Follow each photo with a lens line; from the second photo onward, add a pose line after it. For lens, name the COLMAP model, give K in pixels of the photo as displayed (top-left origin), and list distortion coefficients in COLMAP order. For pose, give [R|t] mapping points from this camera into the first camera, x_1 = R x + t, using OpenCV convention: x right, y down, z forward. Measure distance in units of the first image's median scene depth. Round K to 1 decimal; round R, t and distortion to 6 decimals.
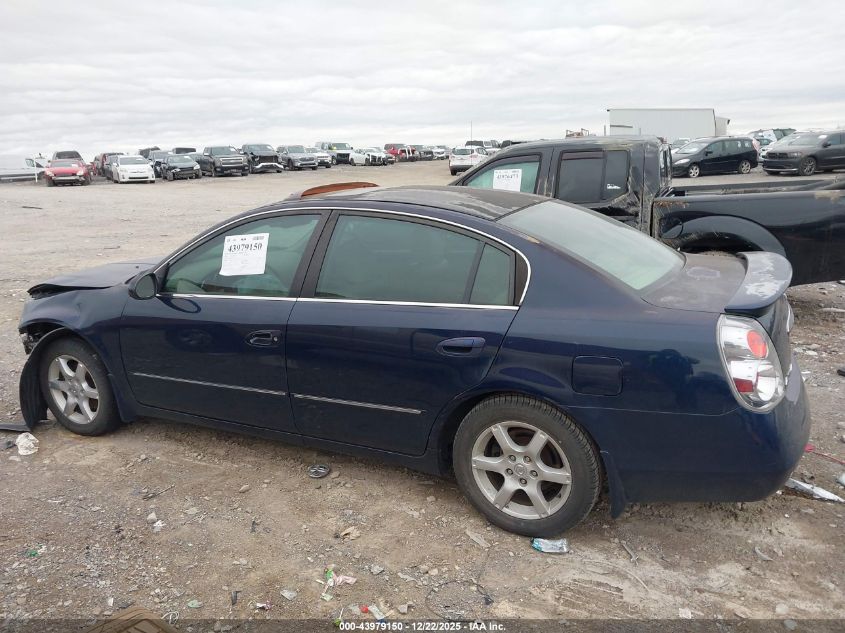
lens RADIAL K [[671.3, 0, 418.4], [0, 671.3, 316.0], [0, 0, 1]] dist [0.021725, -0.029728]
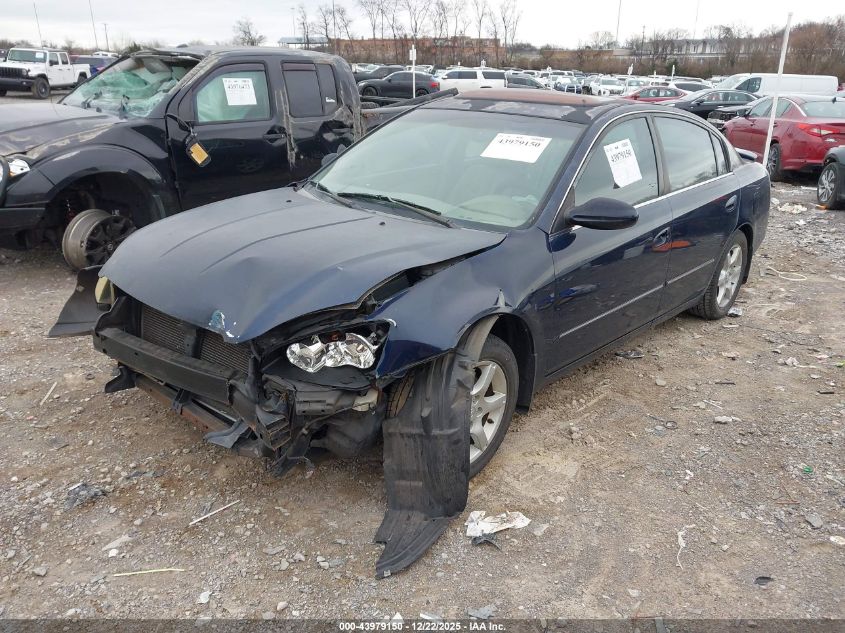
lens RADIAL K [[671.3, 0, 426.1], [0, 671.3, 313.5], [0, 0, 1]] dist [0.021725, -0.029728]
pose [[0.273595, -0.285639, 0.918453, -0.700108], [0.192322, 0.951850, 0.238735, -0.094562], [-0.942421, 0.111322, 0.315356, 0.550870]]
